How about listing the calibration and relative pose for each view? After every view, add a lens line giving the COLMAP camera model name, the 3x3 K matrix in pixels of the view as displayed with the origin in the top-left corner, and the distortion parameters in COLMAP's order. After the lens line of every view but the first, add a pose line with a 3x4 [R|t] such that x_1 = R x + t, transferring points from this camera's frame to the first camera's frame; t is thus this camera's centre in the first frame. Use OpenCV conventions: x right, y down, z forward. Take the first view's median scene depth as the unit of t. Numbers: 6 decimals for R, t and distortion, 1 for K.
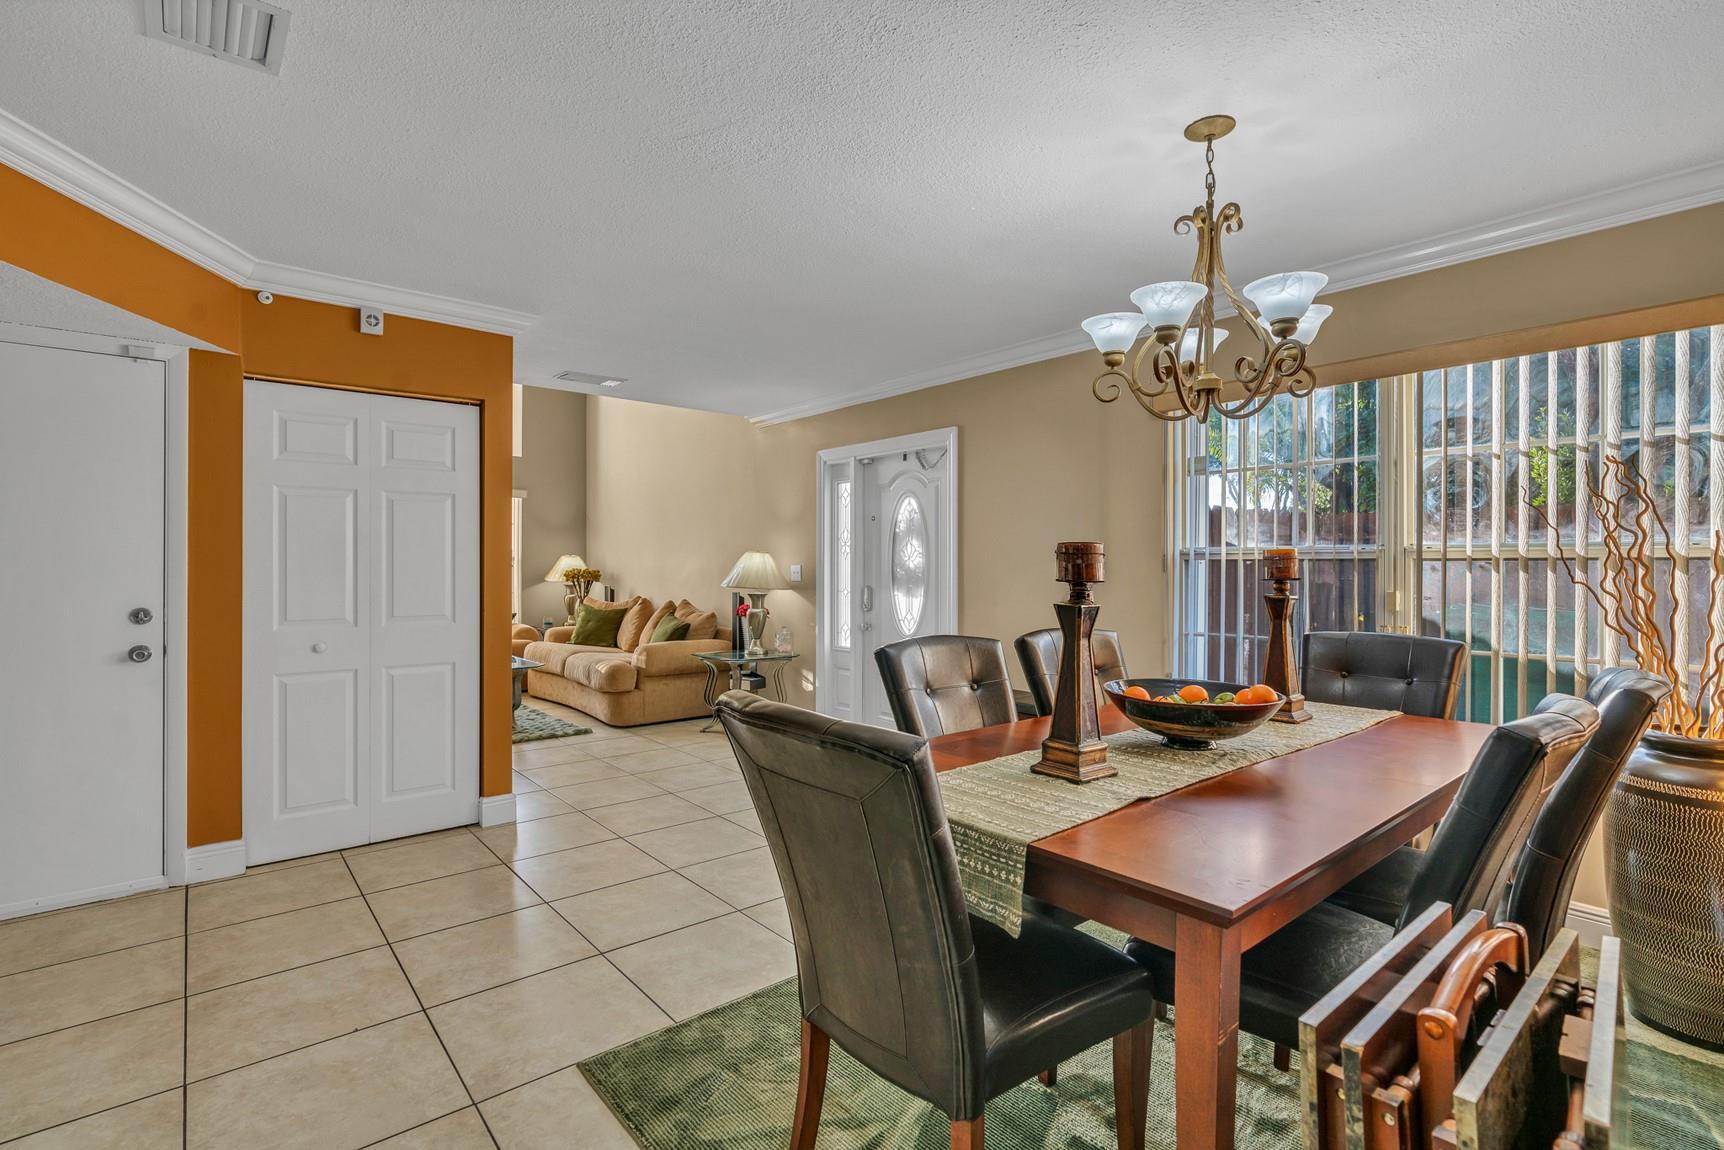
lens RADIAL K [[793.7, 0, 846.8], [0, 793.7, 574.4], [0, 0, 1]] dist [-0.008612, 0.000119]
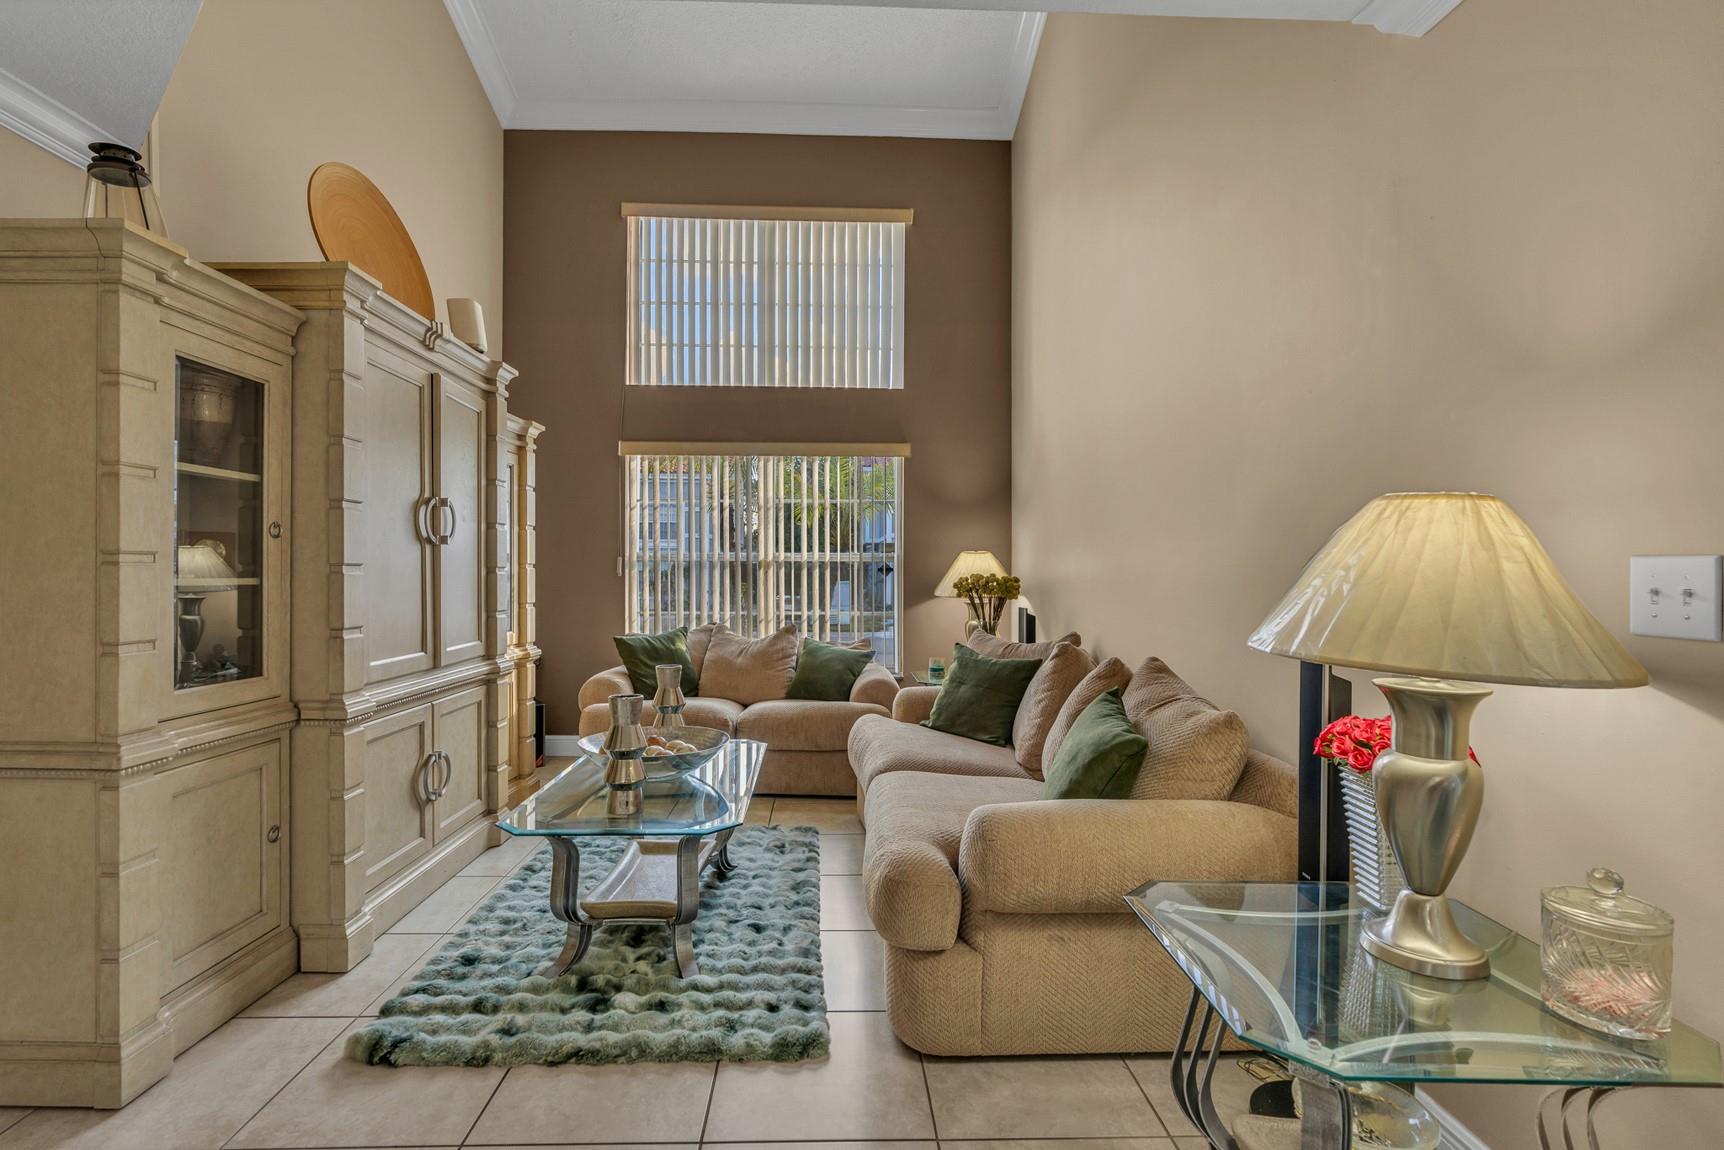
lens RADIAL K [[782.7, 0, 862.0], [0, 782.7, 575.0], [0, 0, 1]] dist [-0.003076, 0.000048]
pose [[0.794265, 0.004165, -0.607558, -0.100609], [-0.010355, 0.999924, -0.006682, -0.003726], [0.607484, 0.011599, 0.794247, 0.692788]]
